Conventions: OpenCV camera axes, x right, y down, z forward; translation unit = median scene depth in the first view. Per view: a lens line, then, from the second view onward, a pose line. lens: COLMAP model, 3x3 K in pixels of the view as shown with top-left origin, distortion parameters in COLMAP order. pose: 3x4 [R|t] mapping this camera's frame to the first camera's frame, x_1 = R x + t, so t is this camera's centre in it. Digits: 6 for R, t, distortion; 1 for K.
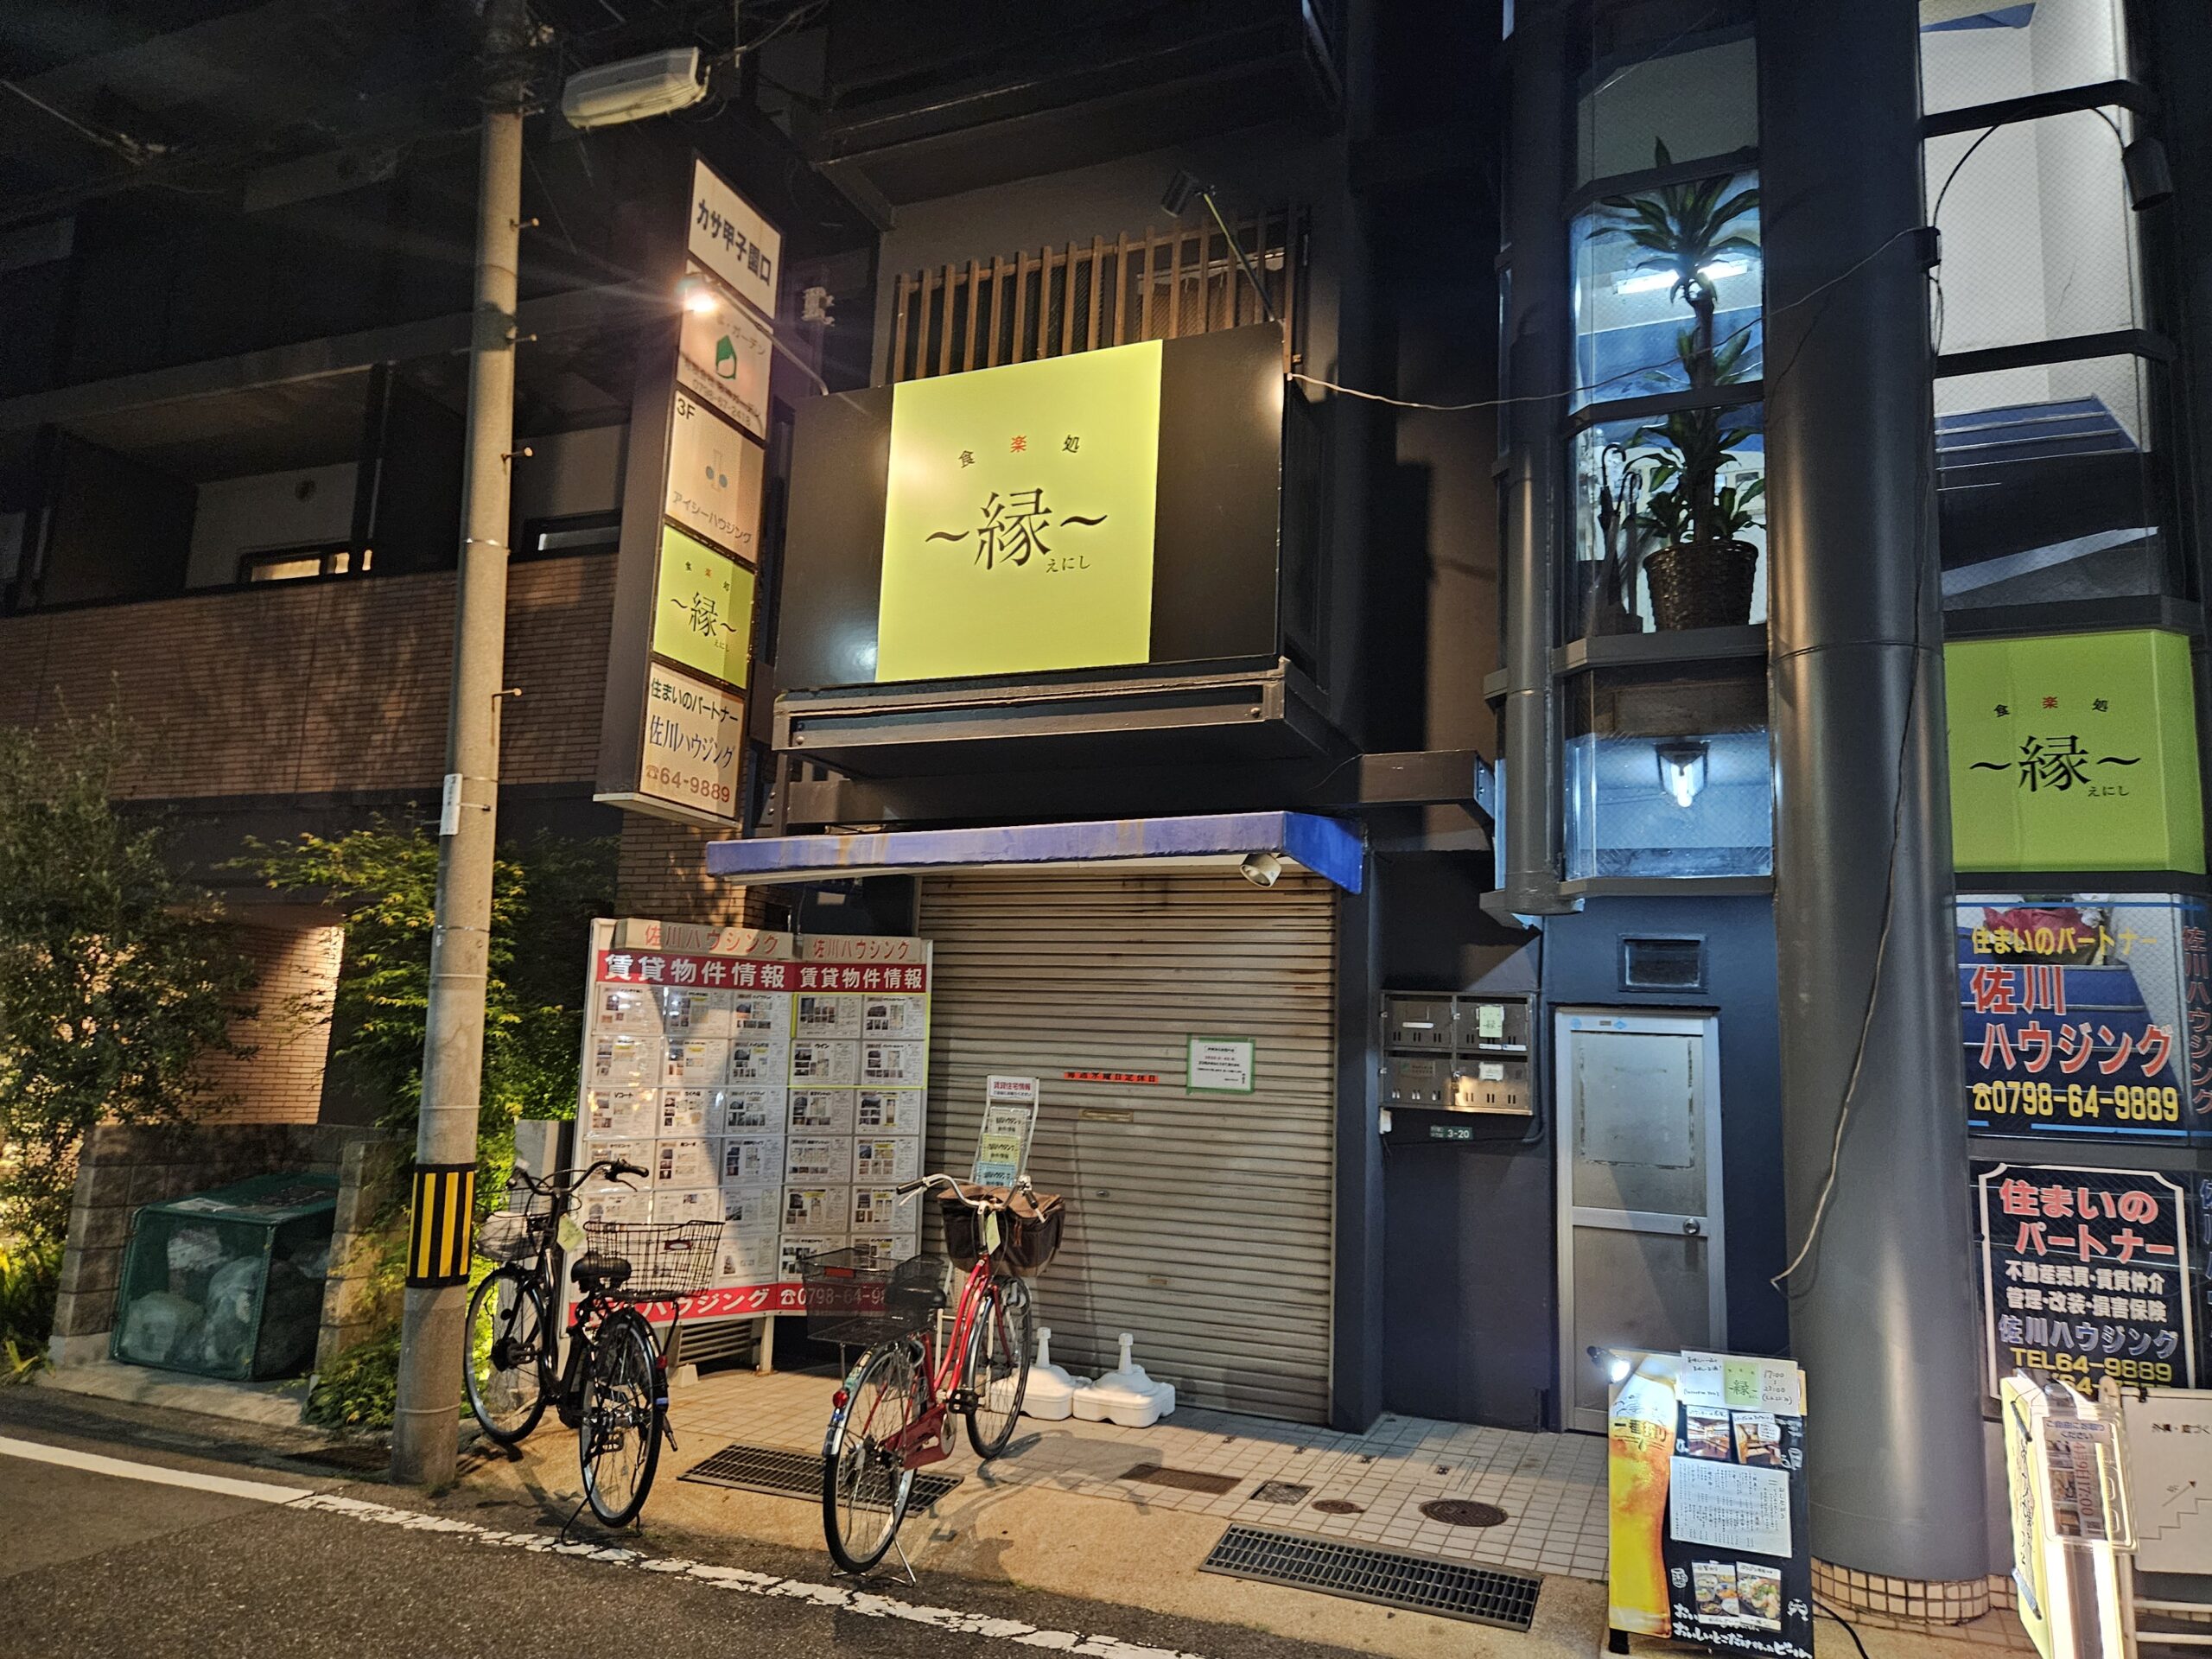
lens RADIAL K [[1498.9, 0, 1116.6], [0, 1498.9, 837.4], [0, 0, 1]] dist [0.058221, -0.046203]
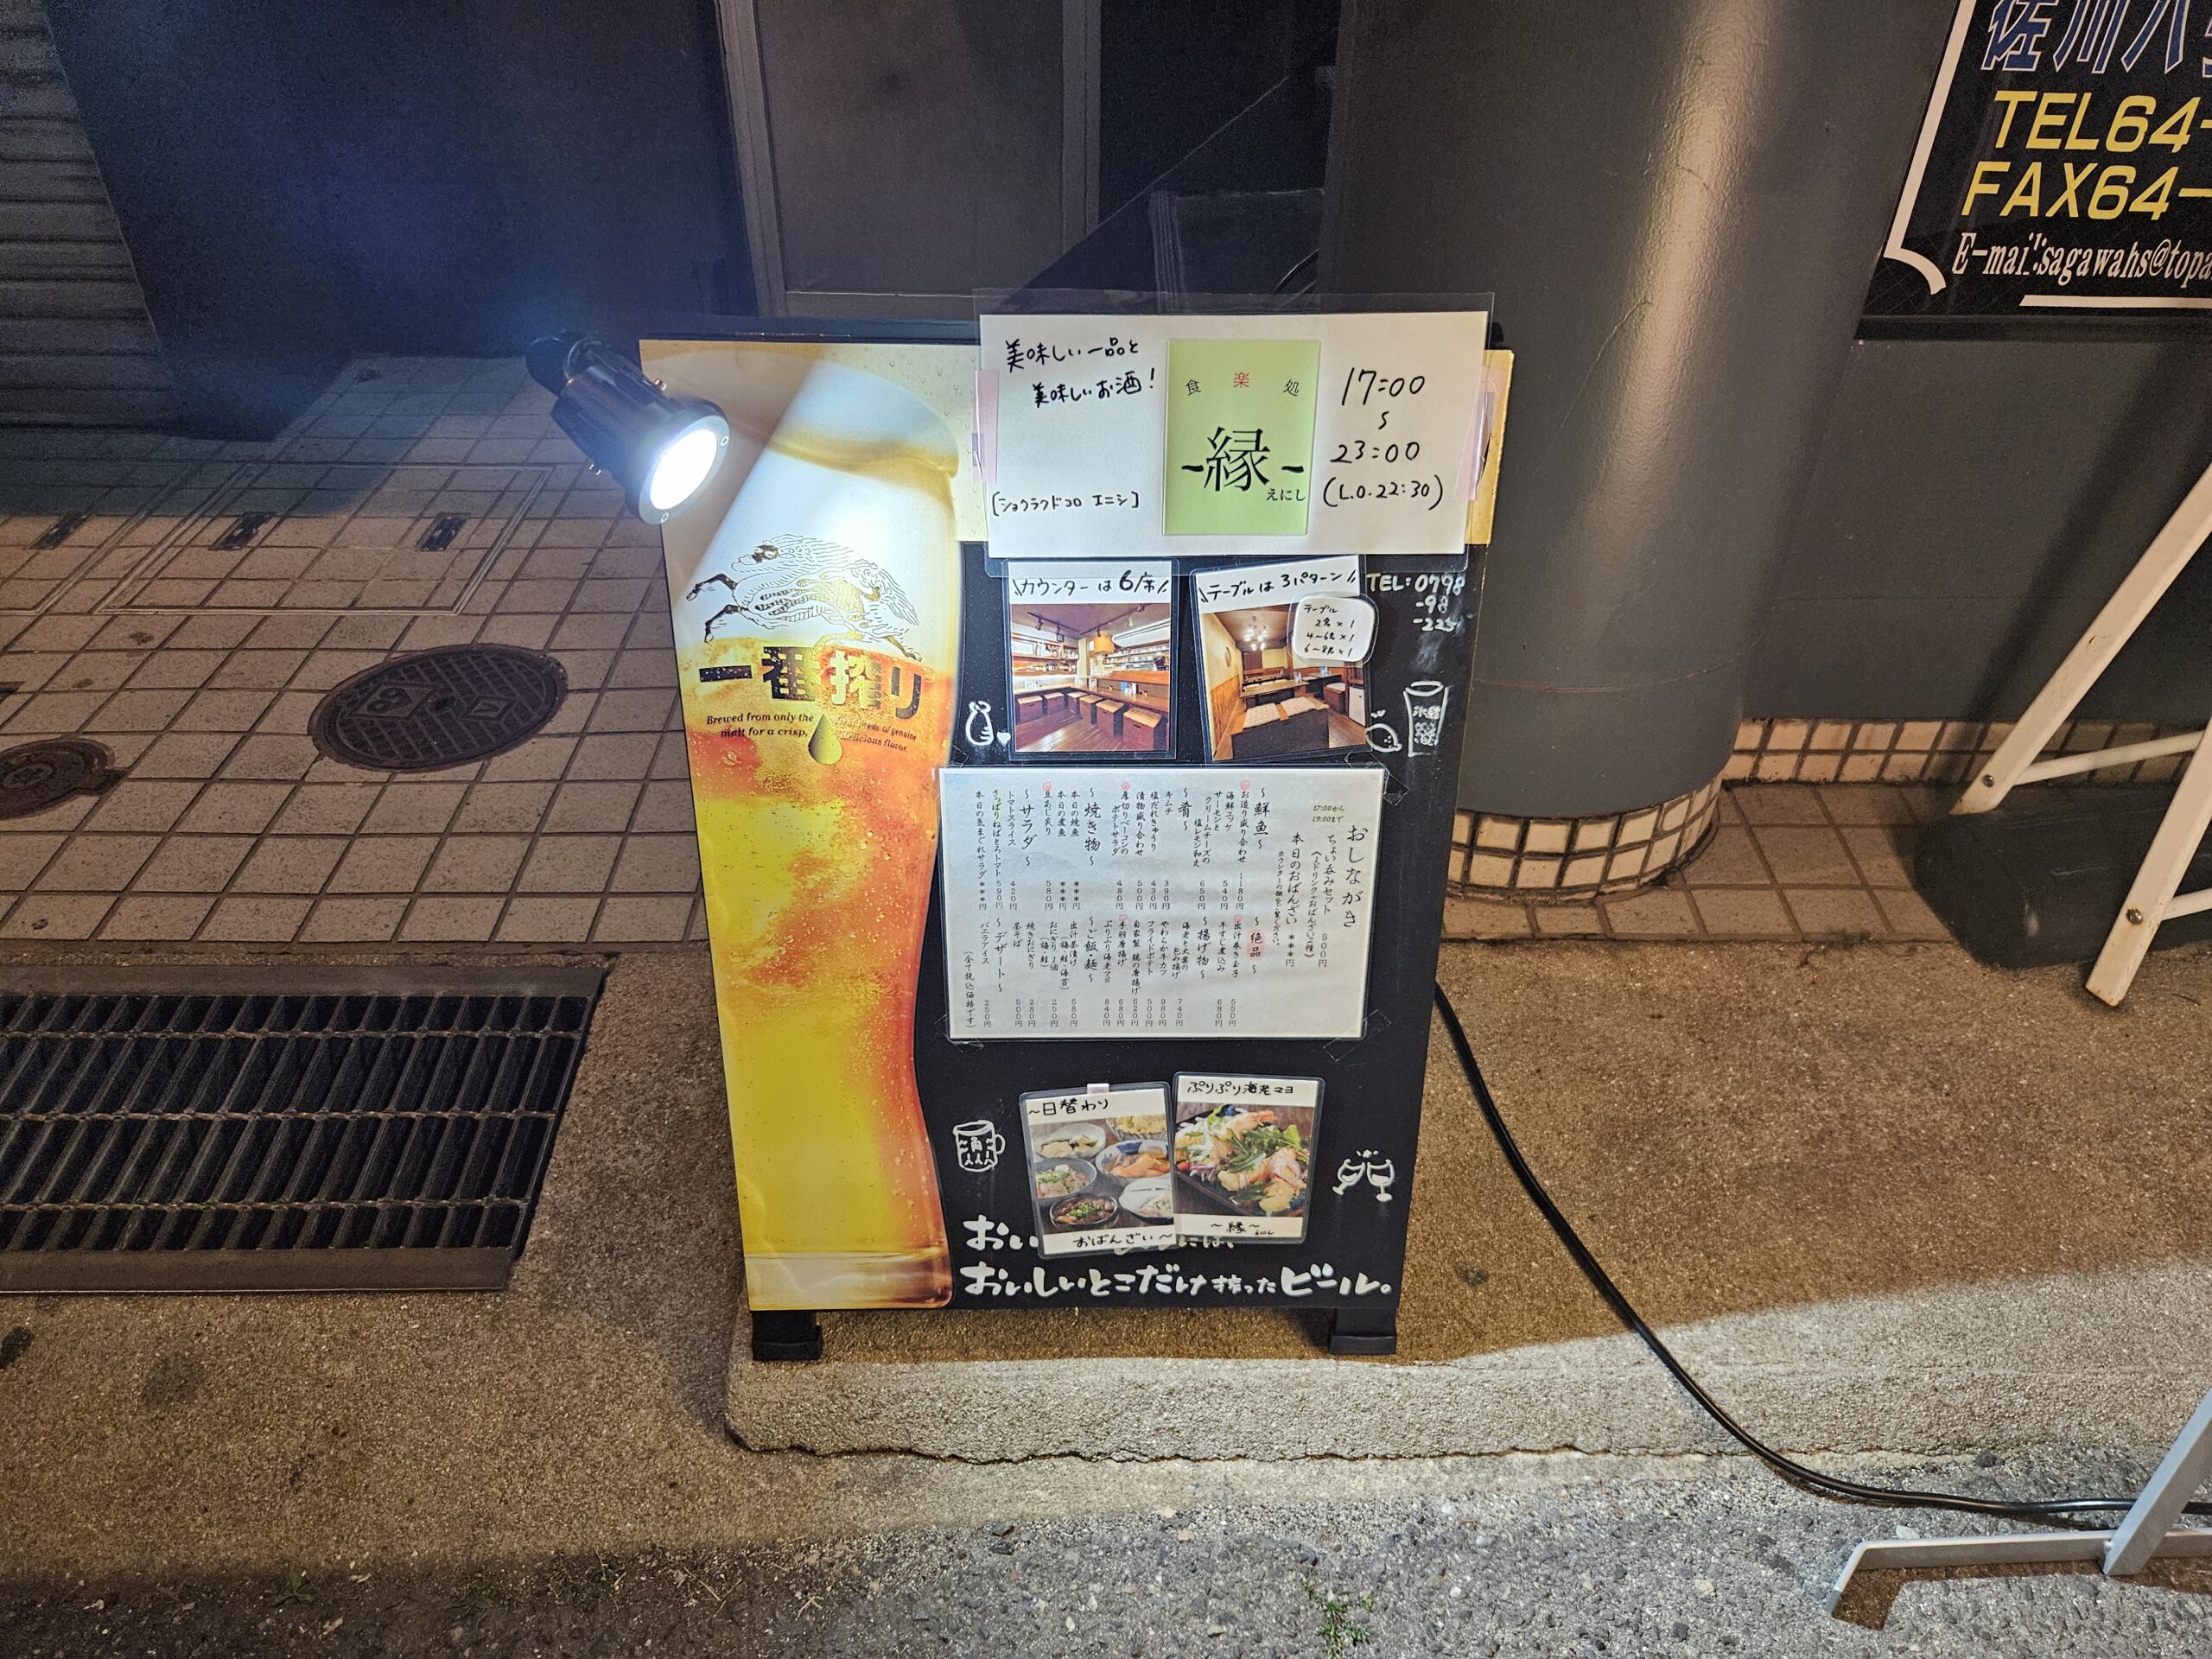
lens RADIAL K [[1498.9, 0, 1116.6], [0, 1498.9, 837.4], [0, 0, 1]] dist [0.058221, -0.046203]
pose [[0.918913, -0.251238, 0.304103, 0.319377], [-0.039982, 0.707641, 0.705440, 0.252034], [-0.392429, -0.660397, 0.640215, 0.840775]]
